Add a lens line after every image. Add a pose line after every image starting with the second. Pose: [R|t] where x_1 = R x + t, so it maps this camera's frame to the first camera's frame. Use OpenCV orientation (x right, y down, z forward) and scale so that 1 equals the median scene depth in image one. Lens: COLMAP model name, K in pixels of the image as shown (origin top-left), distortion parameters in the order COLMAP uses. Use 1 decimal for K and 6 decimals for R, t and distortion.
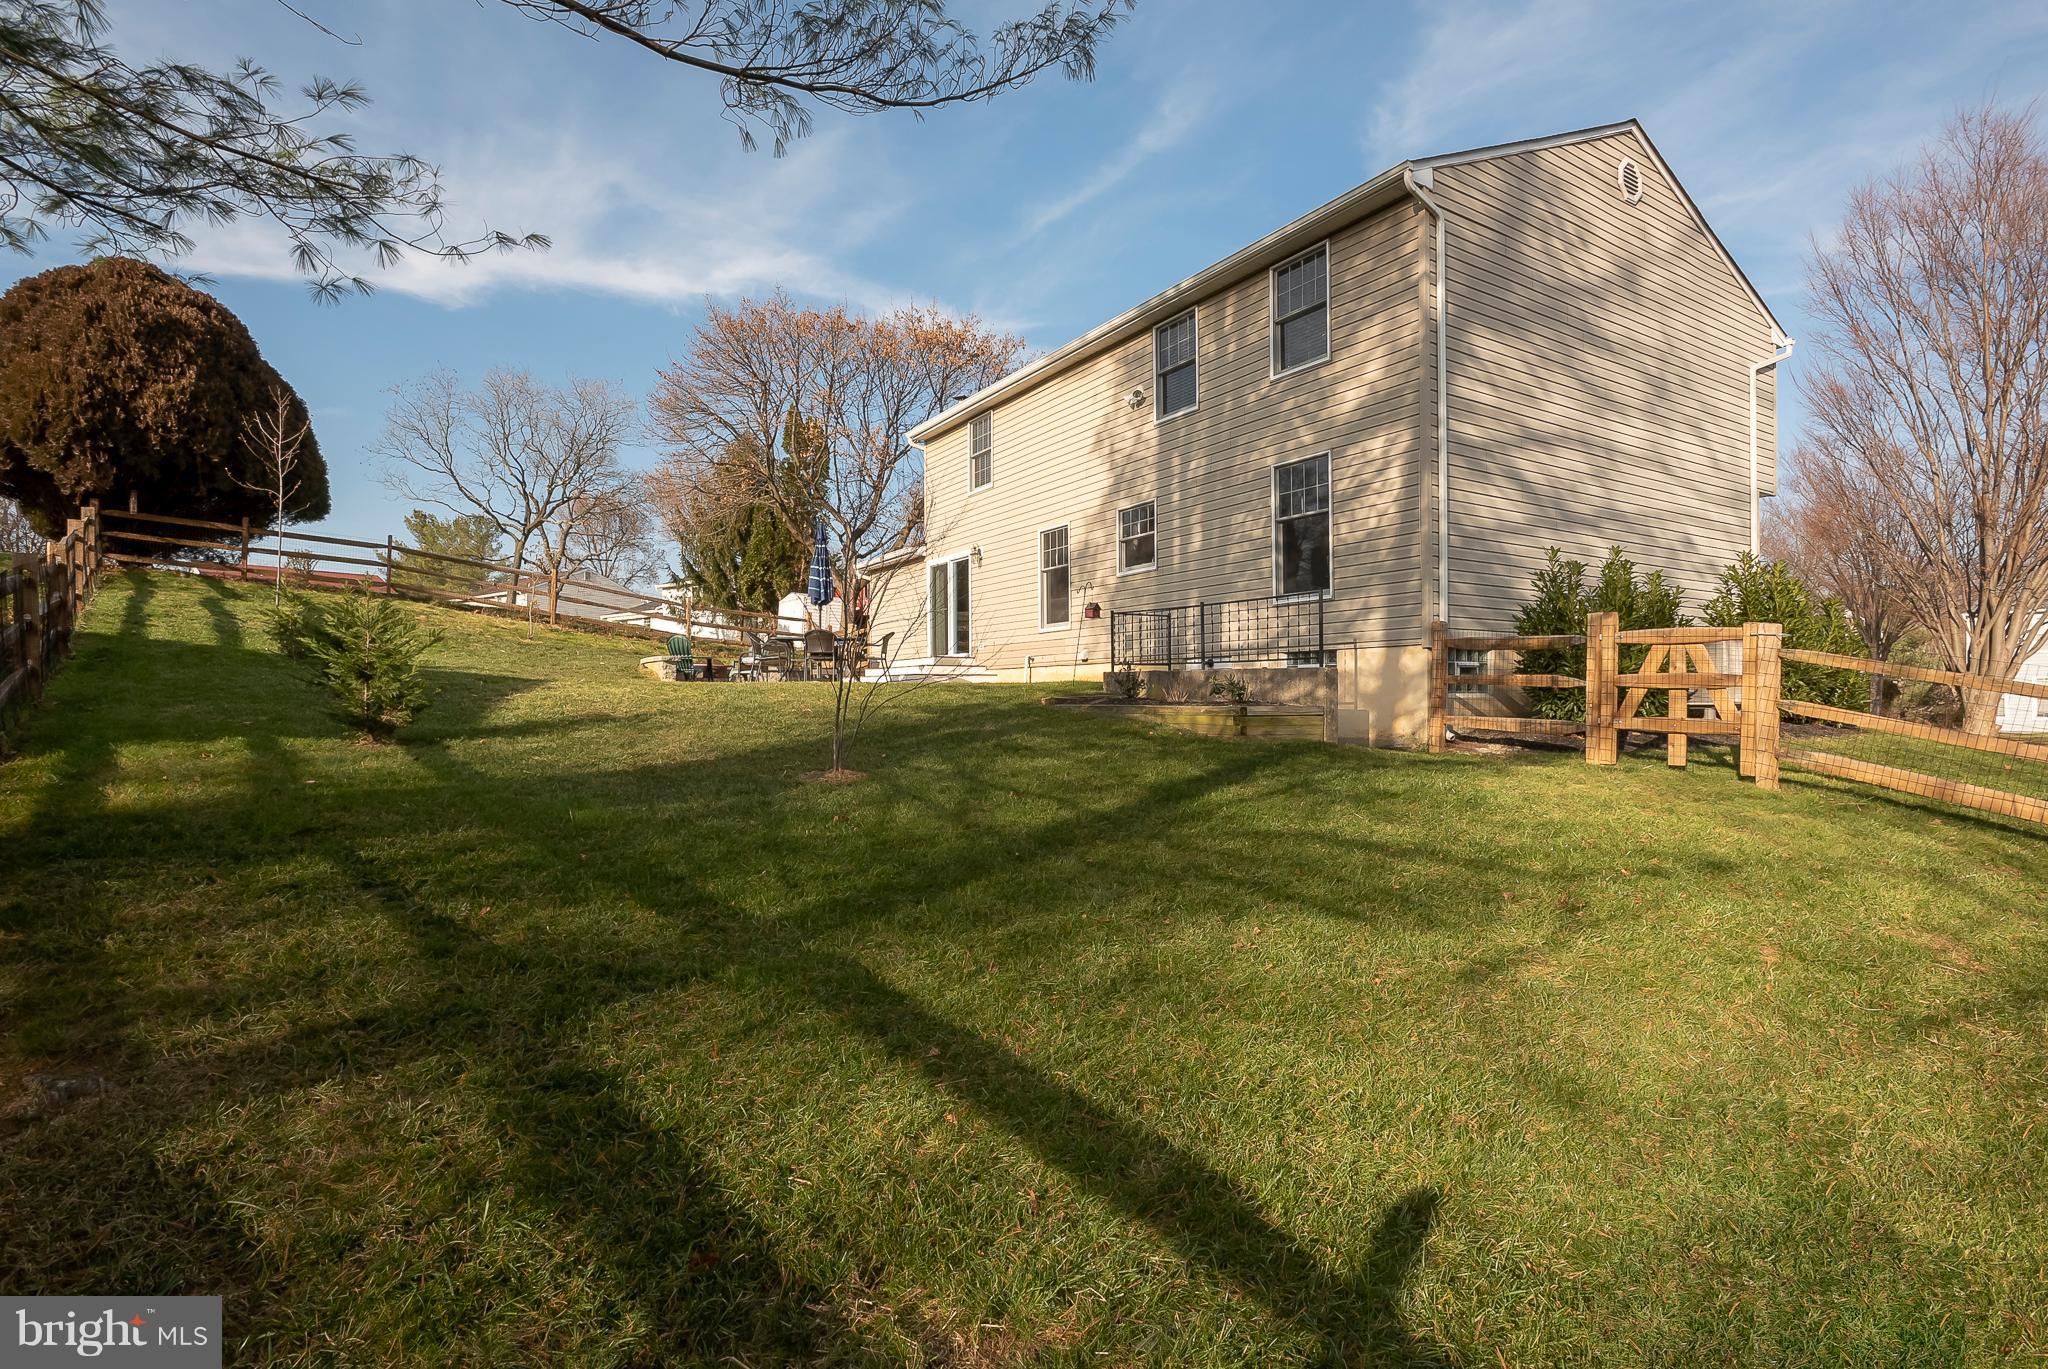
lens RADIAL K [[1009.1, 0, 1024.3], [0, 1009.1, 690.6], [0, 0, 1]] dist [0.003236, 0.000631]
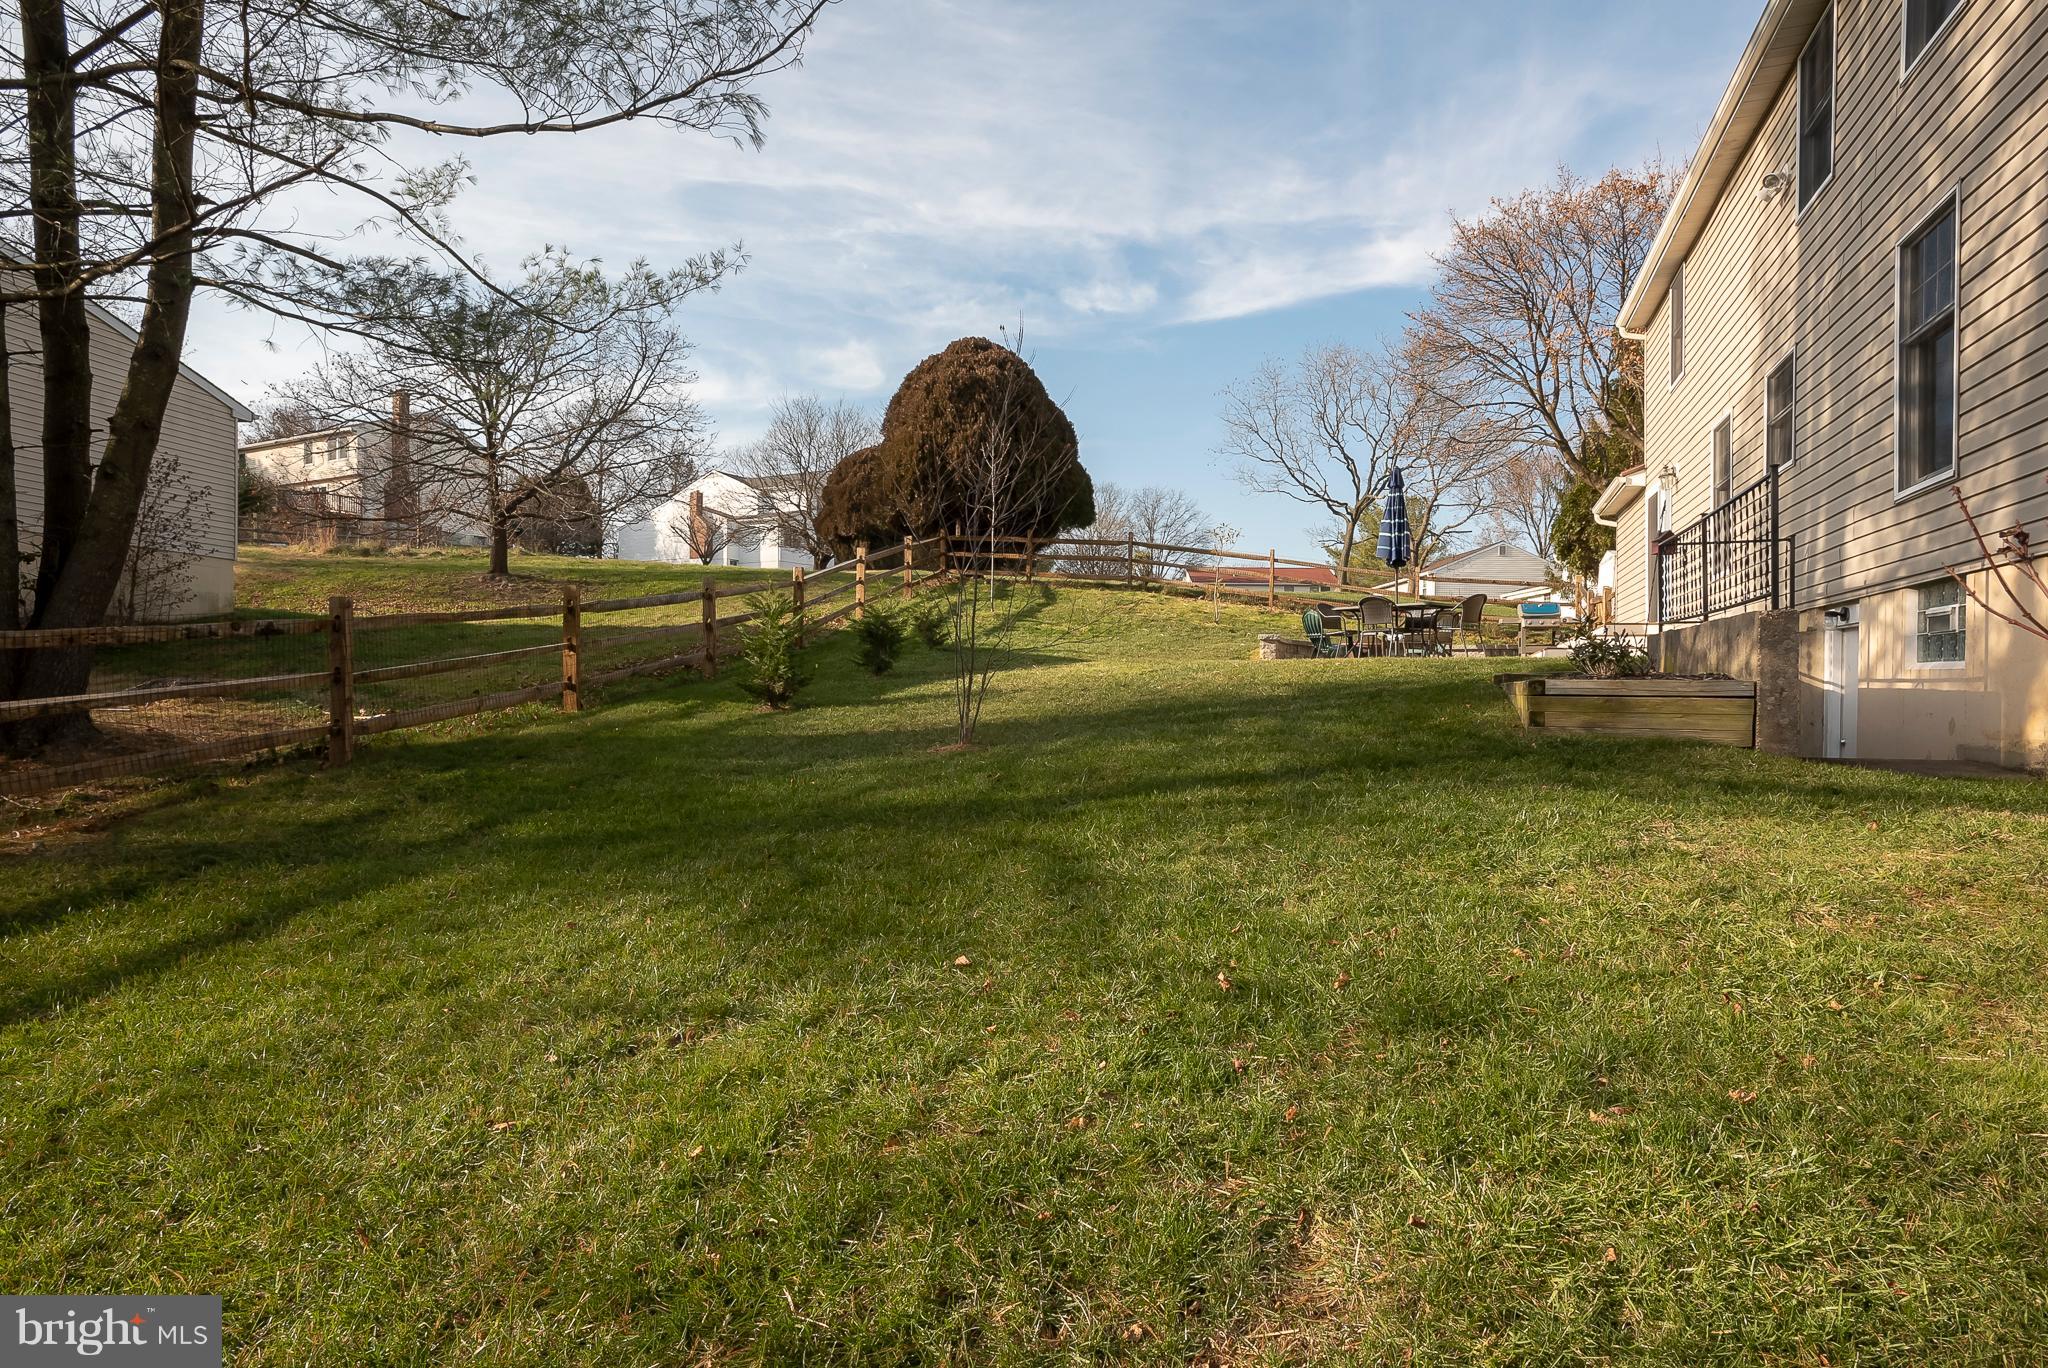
lens RADIAL K [[1108.1, 0, 1027.6], [0, 1108.1, 686.6], [0, 0, 1]] dist [0.001556, 0.000804]
pose [[0.636006, 0.005736, -0.771663, 0.276377], [0.000040, 0.999972, 0.007466, 0.006364], [0.771684, -0.004779, 0.635988, 0.174432]]
